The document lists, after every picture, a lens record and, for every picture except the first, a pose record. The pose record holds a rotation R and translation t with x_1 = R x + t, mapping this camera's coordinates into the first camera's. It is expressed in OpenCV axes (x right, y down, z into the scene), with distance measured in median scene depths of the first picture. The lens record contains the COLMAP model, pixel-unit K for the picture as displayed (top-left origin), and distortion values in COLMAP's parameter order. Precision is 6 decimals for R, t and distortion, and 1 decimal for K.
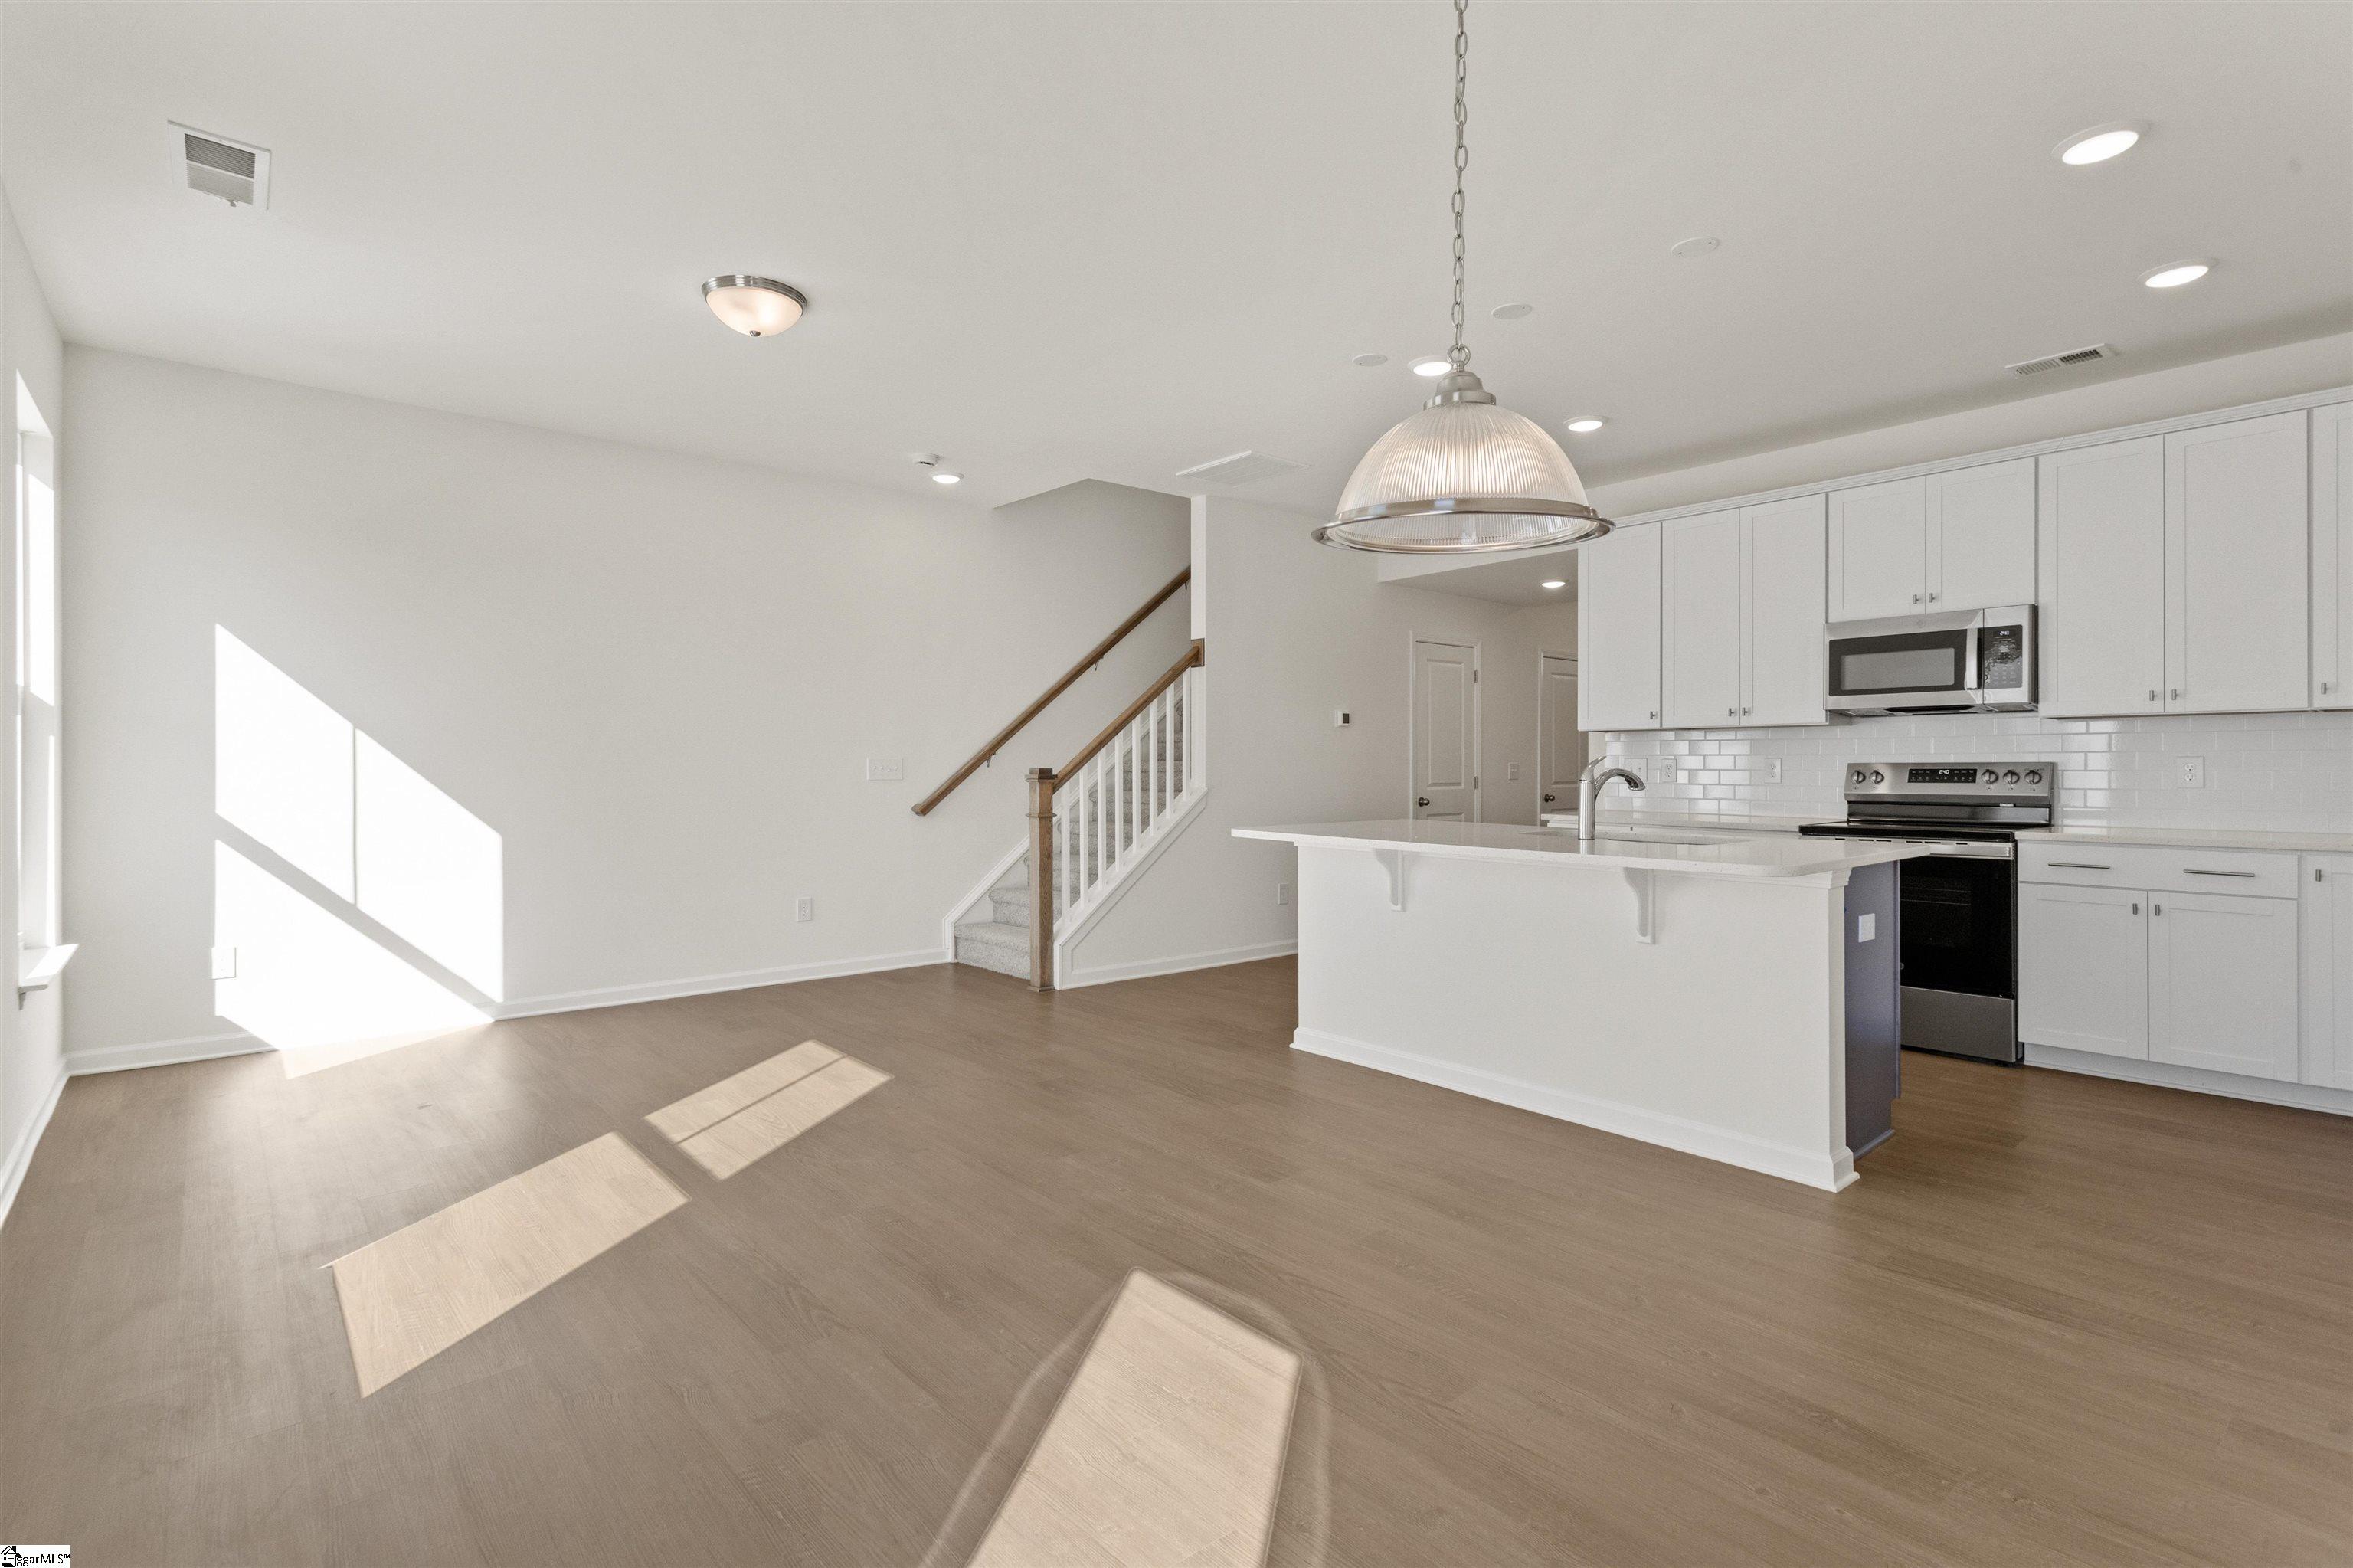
lens RADIAL K [[1159.1, 0, 1163.9], [0, 1159.1, 770.1], [0, 0, 1]] dist [-0.002994, -0.000490]
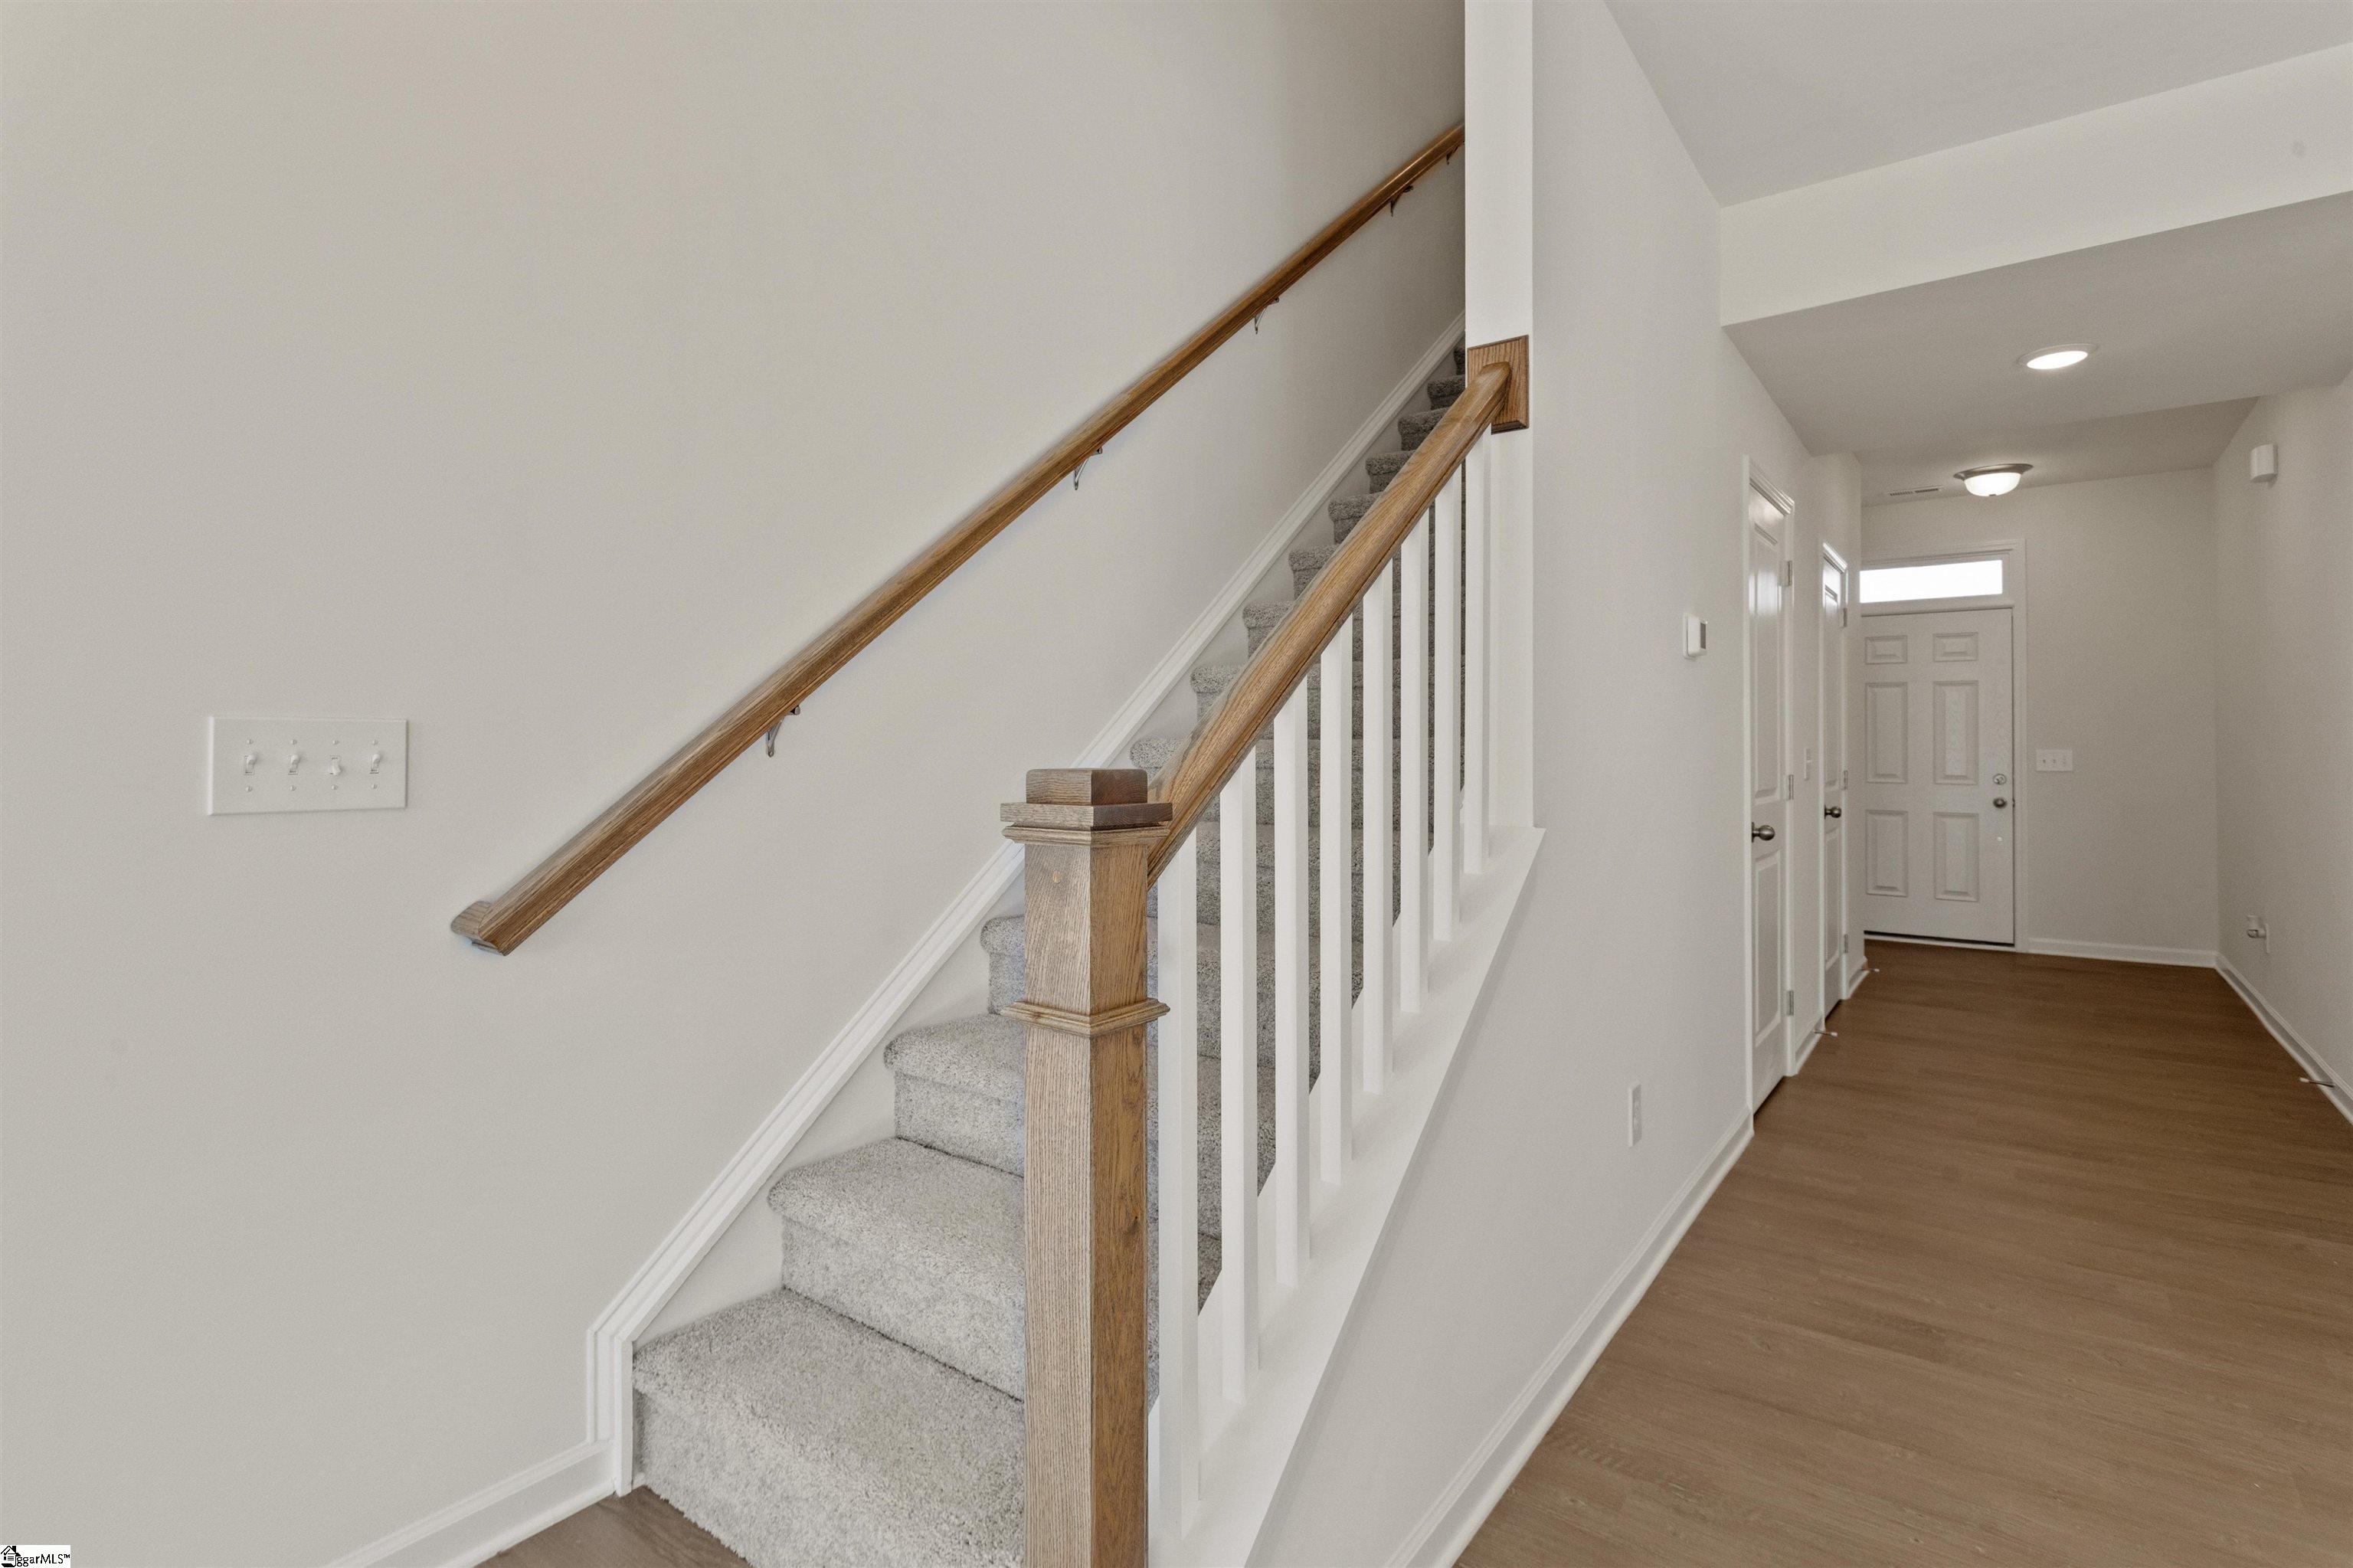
lens RADIAL K [[1142.4, 0, 1114.7], [0, 1142.4, 735.8], [0, 0, 1]] dist [-0.003684, -0.000816]
pose [[0.976101, 0.007736, 0.217181, -0.183456], [-0.004002, 0.999837, -0.017628, -0.005307], [-0.217282, 0.016337, 0.975972, 1.003734]]
